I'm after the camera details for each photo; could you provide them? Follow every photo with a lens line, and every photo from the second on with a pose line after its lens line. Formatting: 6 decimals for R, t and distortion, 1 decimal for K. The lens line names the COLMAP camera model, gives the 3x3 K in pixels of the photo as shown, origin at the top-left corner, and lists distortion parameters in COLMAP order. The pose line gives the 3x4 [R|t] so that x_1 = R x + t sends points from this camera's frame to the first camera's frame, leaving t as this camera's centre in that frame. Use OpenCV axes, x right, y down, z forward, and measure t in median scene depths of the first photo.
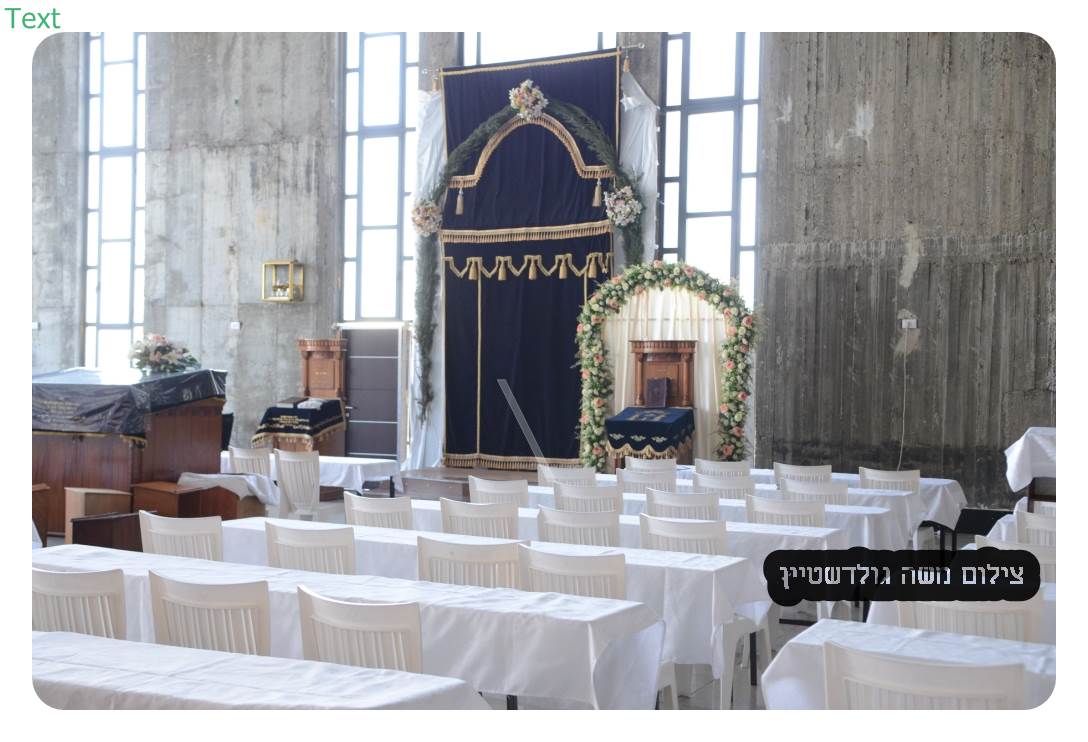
lens RADIAL K [[1283.2, 0, 544.0], [0, 1283.2, 371.0], [0, 0, 1]] dist [0.073723, -0.005356]
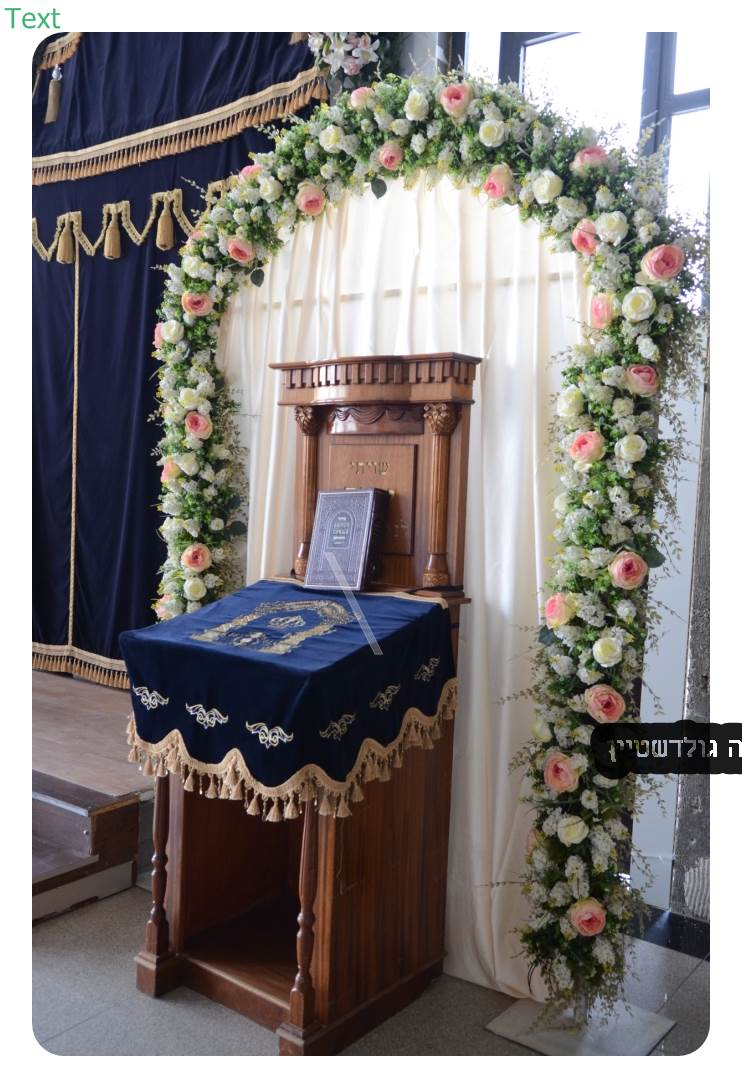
lens RADIAL K [[1006.8, 0, 371.1], [0, 1006.8, 566.7], [0, 0, 1]] dist [-0.002753, -0.000573]
pose [[0.984539, 0.038976, -0.170775, 0.132871], [-0.025409, 0.996397, 0.080921, 0.004321], [0.173314, -0.075331, 0.981982, 0.765212]]
